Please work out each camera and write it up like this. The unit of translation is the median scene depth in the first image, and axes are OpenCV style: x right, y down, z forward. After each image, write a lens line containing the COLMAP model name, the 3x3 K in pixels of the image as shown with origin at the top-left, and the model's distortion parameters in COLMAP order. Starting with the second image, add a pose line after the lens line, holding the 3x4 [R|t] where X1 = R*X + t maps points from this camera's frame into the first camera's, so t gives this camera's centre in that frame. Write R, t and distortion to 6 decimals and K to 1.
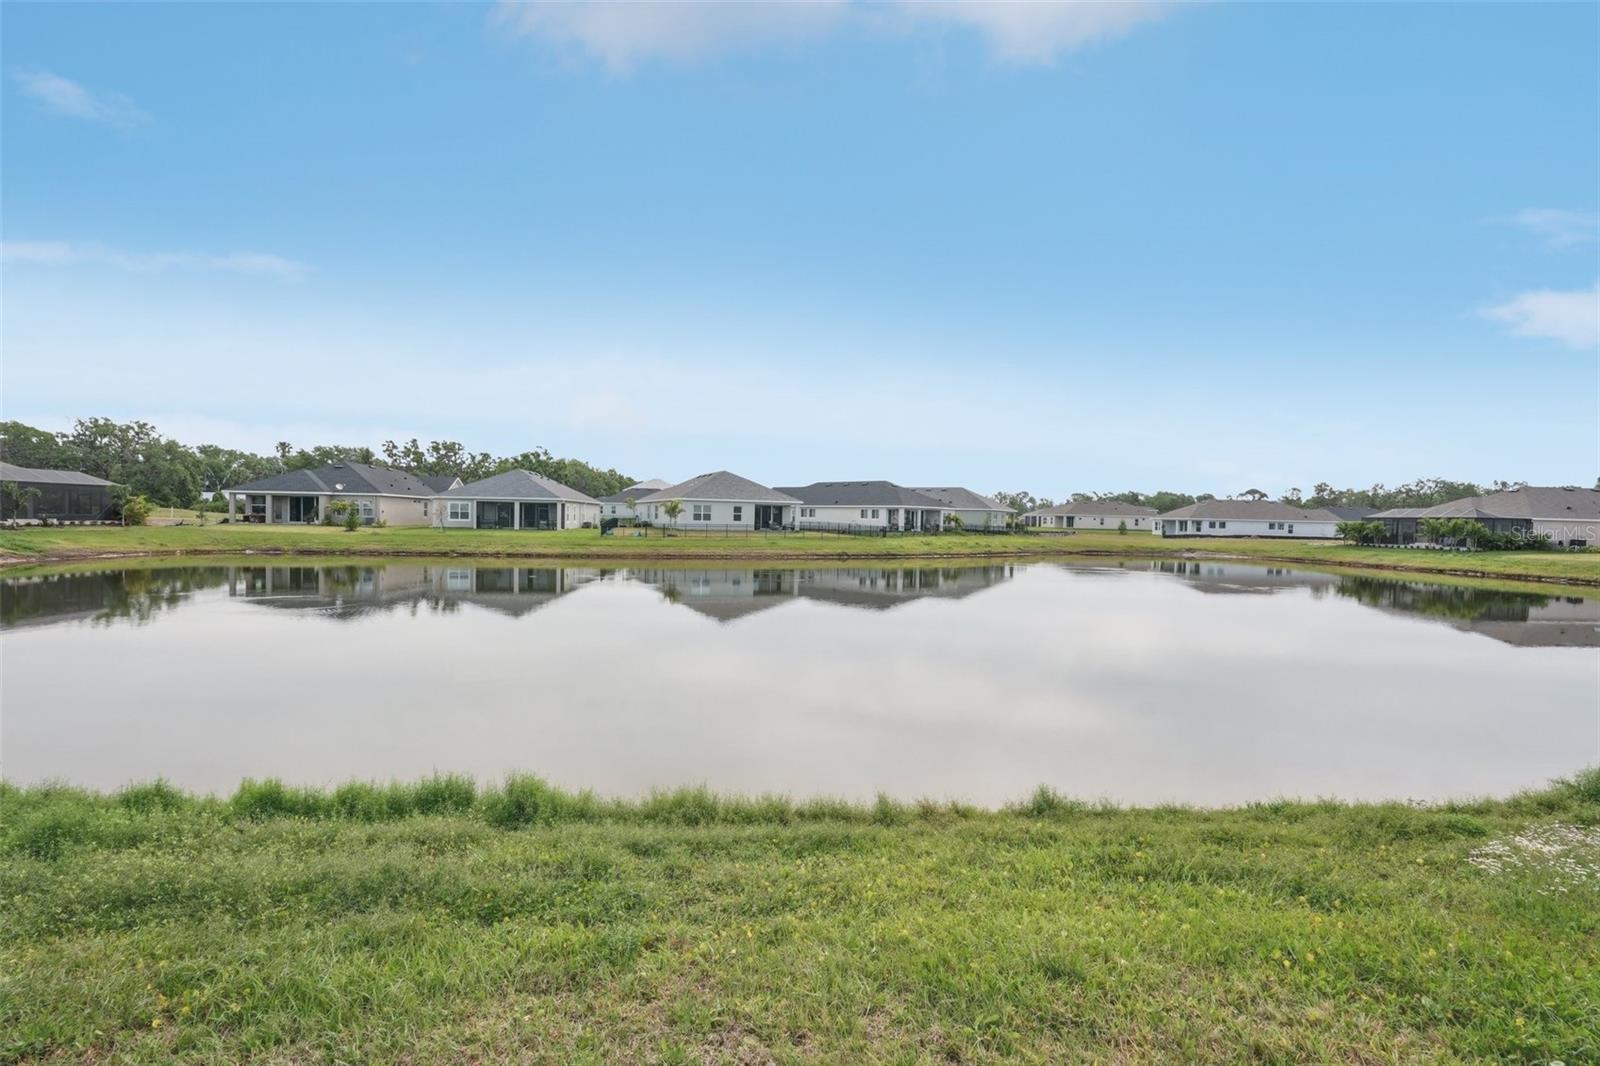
lens RADIAL K [[750.4, 0, 806.4], [0, 750.4, 529.5], [0, 0, 1]] dist [-0.015172, 0.008262]
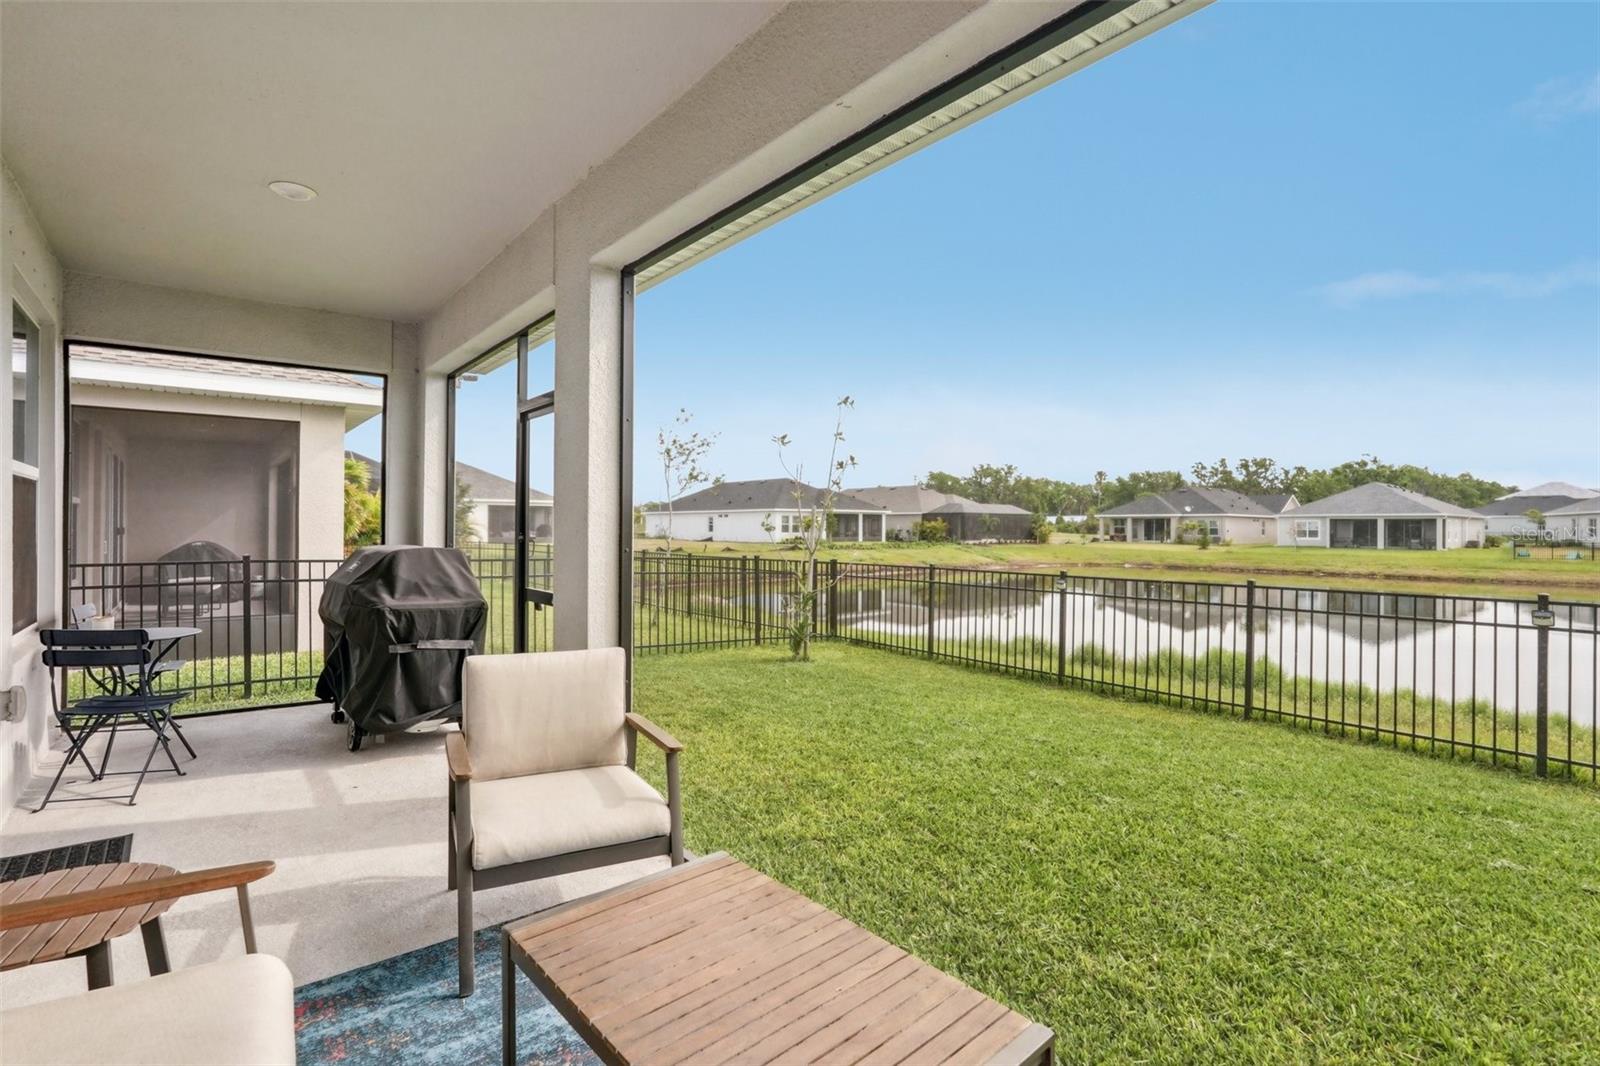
lens RADIAL K [[745.7, 0, 798.6], [0, 745.7, 525.9], [0, 0, 1]] dist [-0.014528, 0.008239]
pose [[0.563374, -0.017100, -0.826025, -0.032138], [-0.006739, 0.999657, -0.025291, -0.000231], [0.826174, 0.019815, 0.563066, -0.077616]]
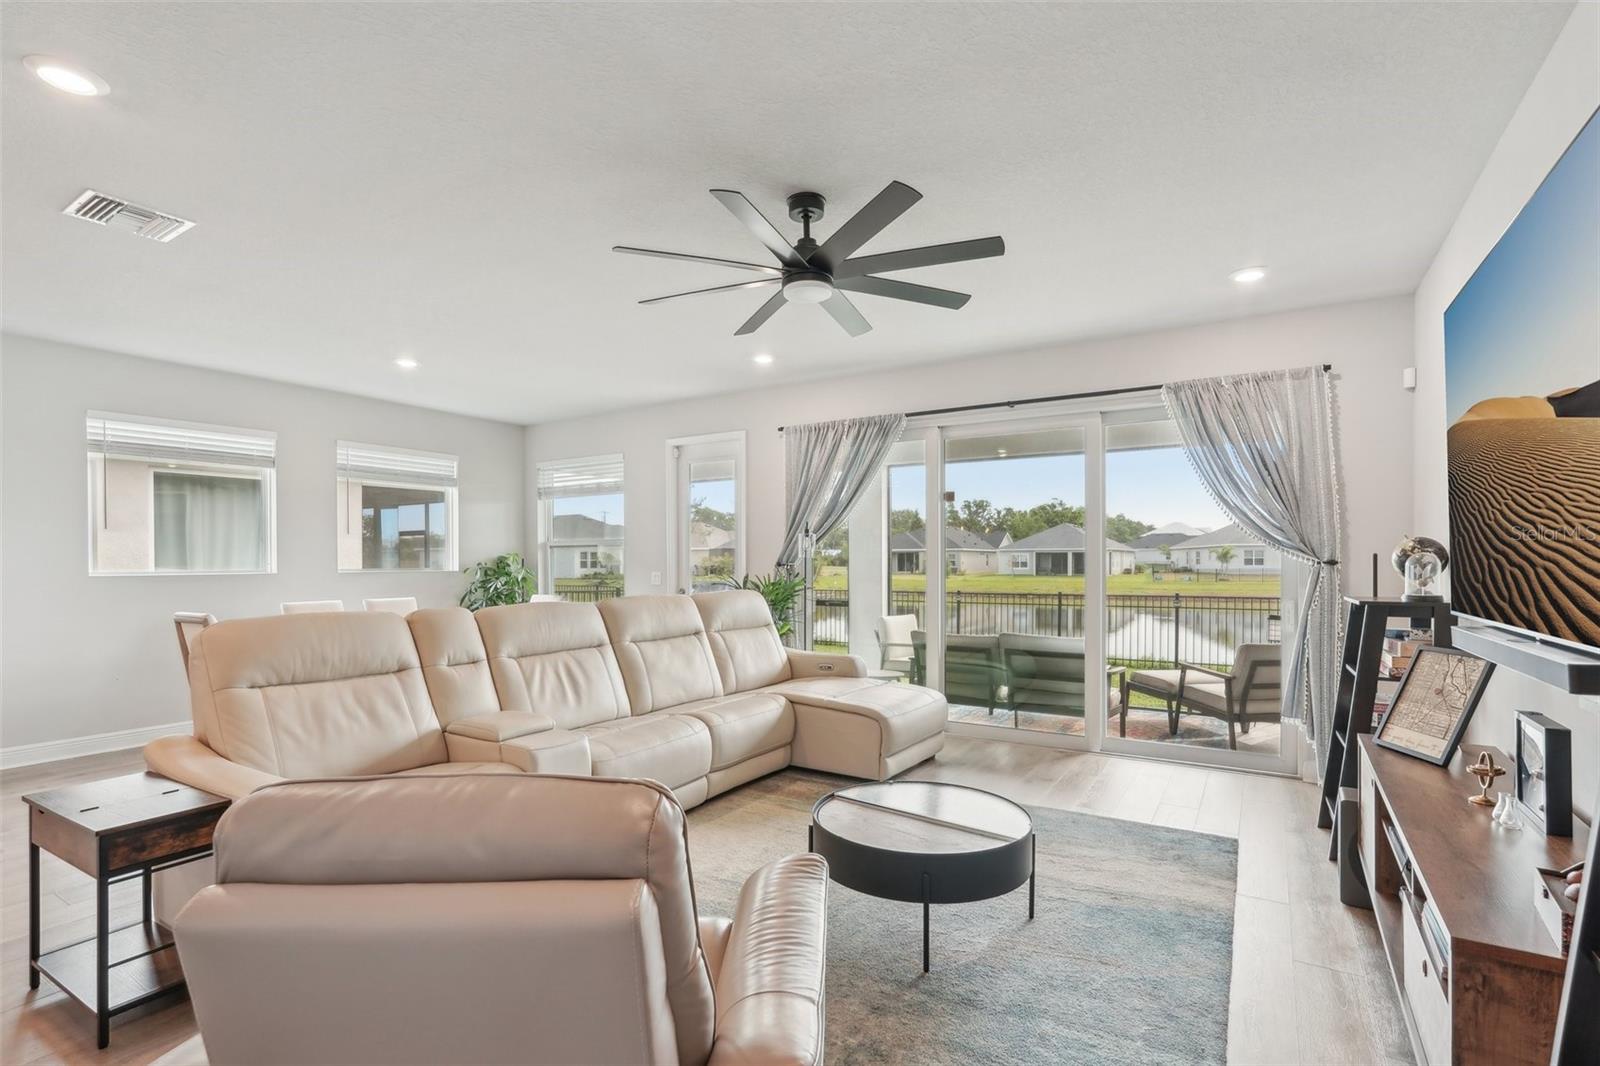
lens RADIAL K [[746.4, 0, 796.4], [0, 746.4, 566.6], [0, 0, 1]] dist [-0.019304, 0.009800]
pose [[0.796430, -0.017710, -0.604471, -0.020703], [0.010259, 0.999823, -0.015777, -0.000302], [0.604643, 0.006364, 0.796471, -0.146033]]
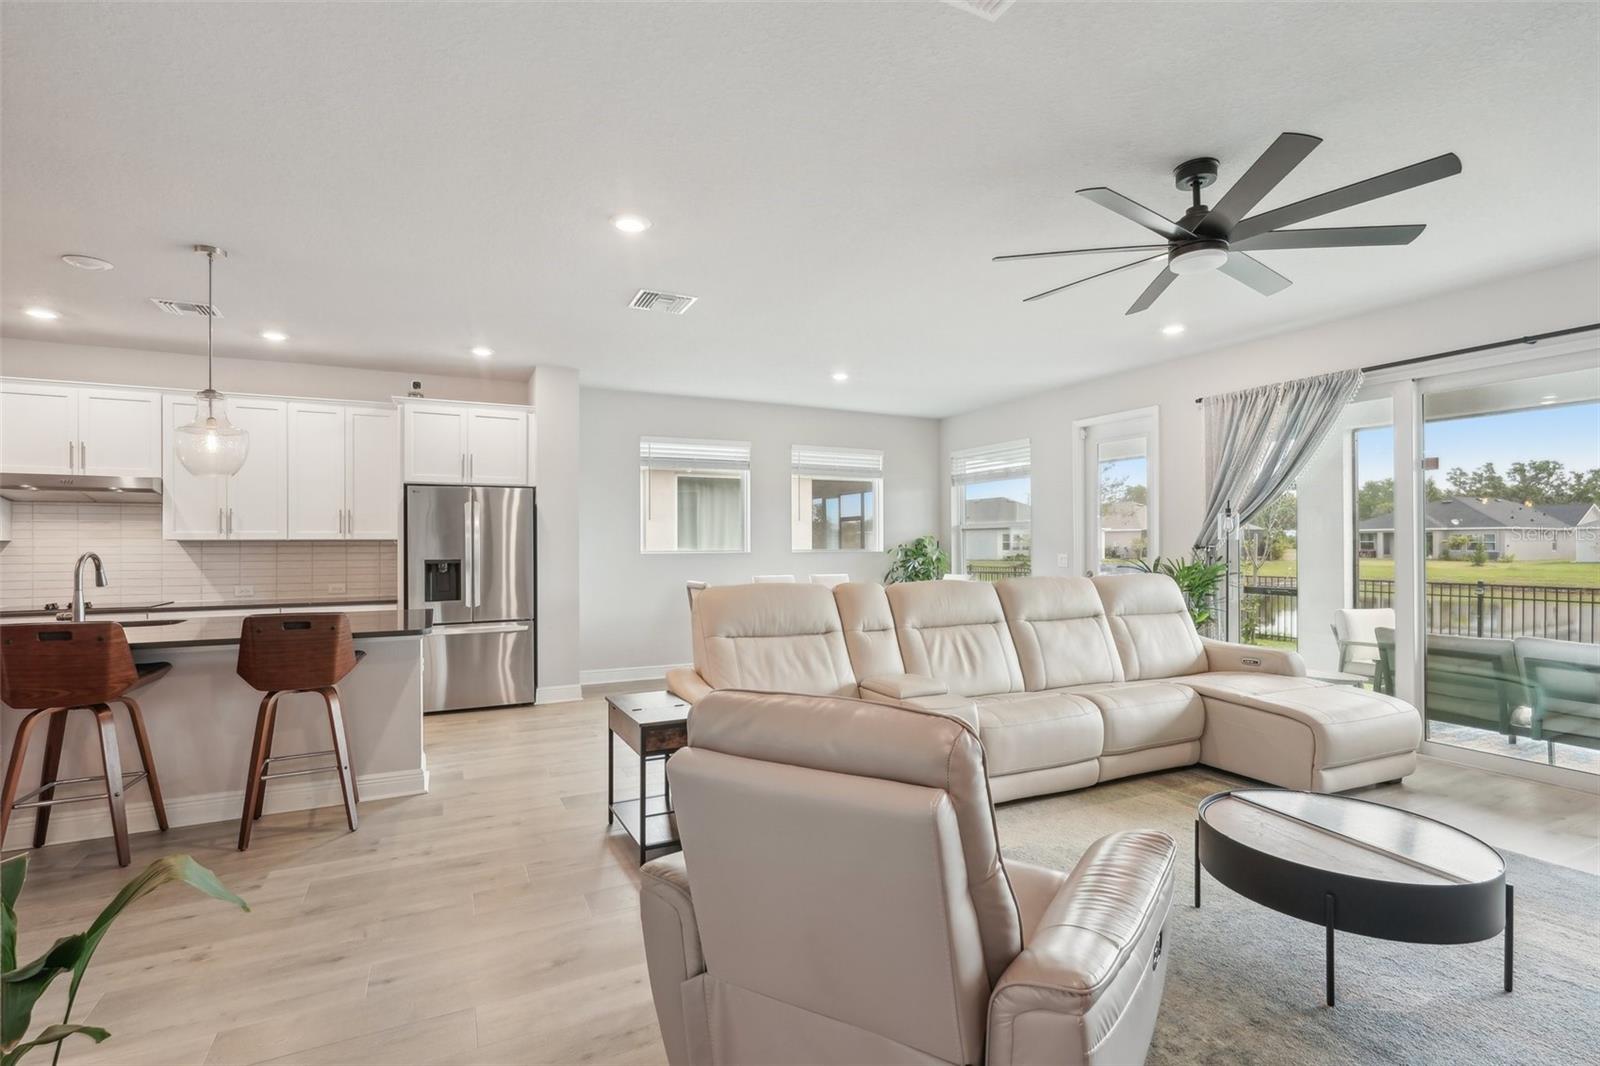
lens RADIAL K [[737.0, 0, 795.7], [0, 737.0, 541.8], [0, 0, 1]] dist [-0.021645, 0.007866]
pose [[0.354700, -0.023258, -0.934691, -0.017402], [-0.004304, 0.999639, -0.026508, -0.000243], [0.934970, 0.013425, 0.354472, -0.146293]]
